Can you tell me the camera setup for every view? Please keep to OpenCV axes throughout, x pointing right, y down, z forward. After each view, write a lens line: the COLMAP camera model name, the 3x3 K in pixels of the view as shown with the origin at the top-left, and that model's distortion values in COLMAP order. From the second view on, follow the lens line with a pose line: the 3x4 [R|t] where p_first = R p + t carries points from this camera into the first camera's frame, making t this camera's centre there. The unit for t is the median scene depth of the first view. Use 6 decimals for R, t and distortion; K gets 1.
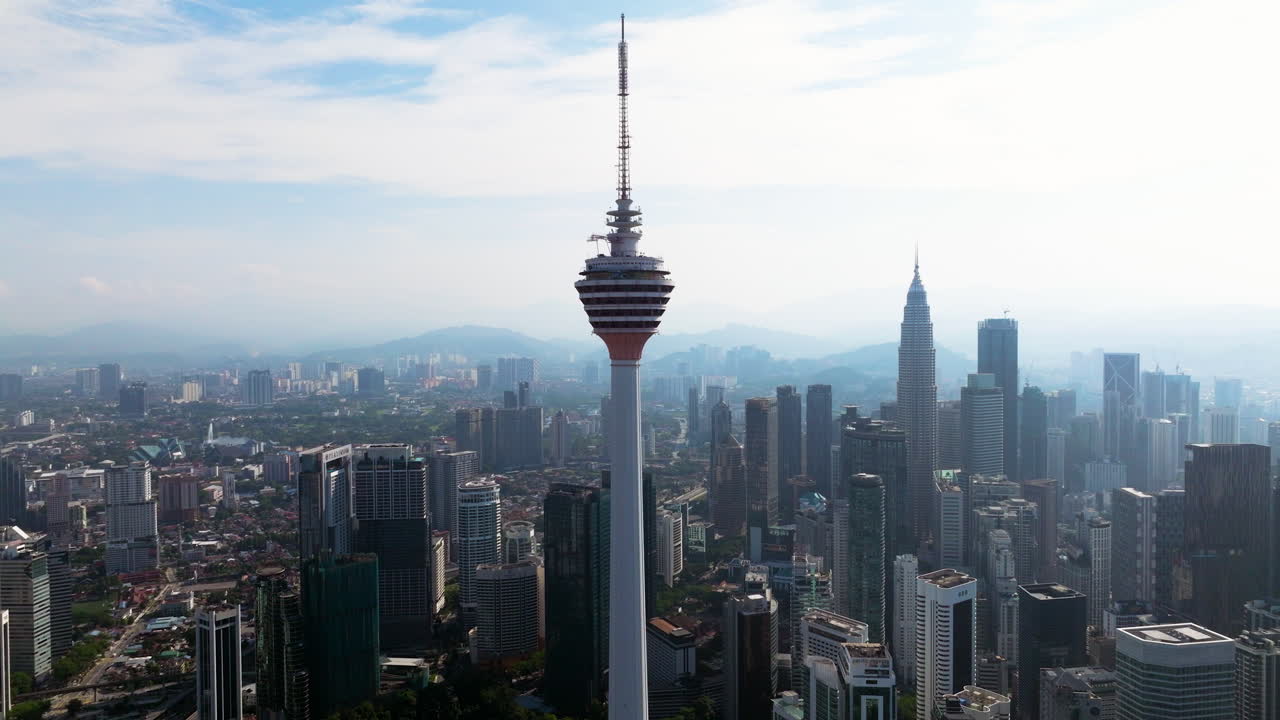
lens RADIAL K [[952.9, 0, 634.0], [0, 952.9, 362.2], [0, 0, 1]] dist [0.037518, 0.004233]
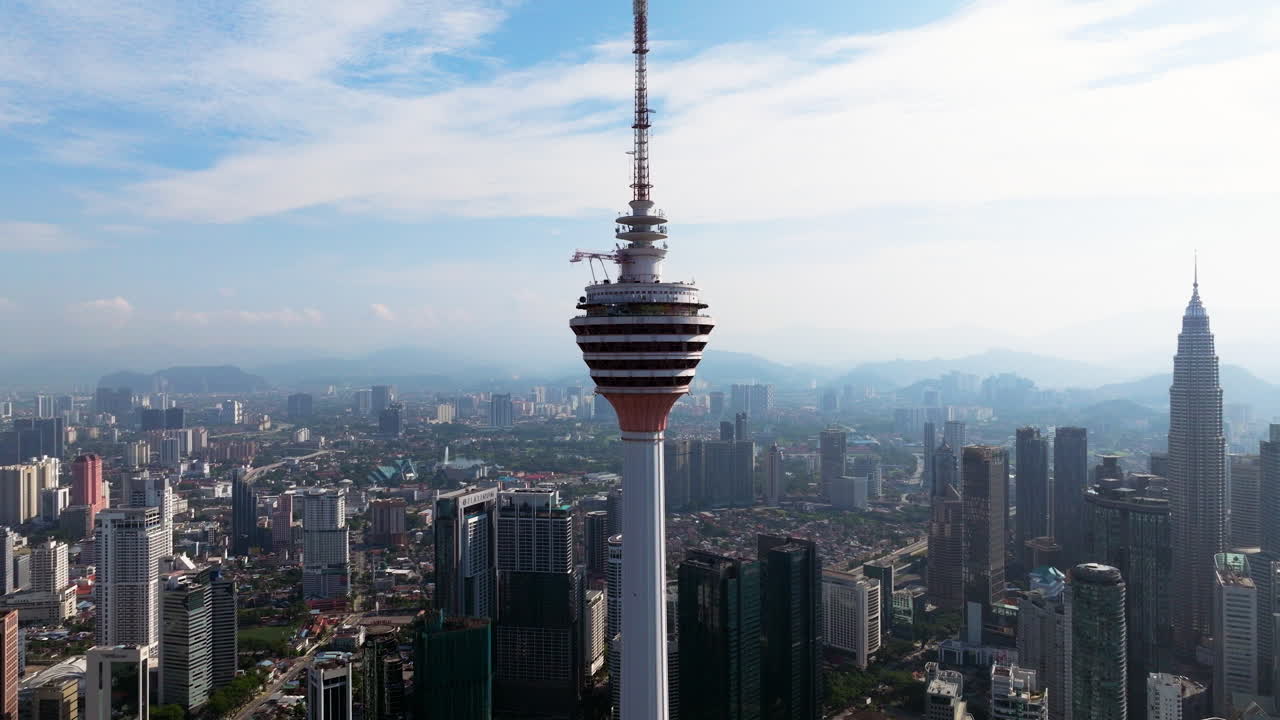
lens RADIAL K [[921.3, 0, 639.3], [0, 921.3, 360.4], [0, 0, 1]] dist [0.015633, 0.005951]
pose [[0.960187, 0.004884, -0.279316, 0.079625], [-0.011527, 0.999688, -0.022145, -0.017720], [0.279121, 0.024483, 0.959944, 0.160993]]
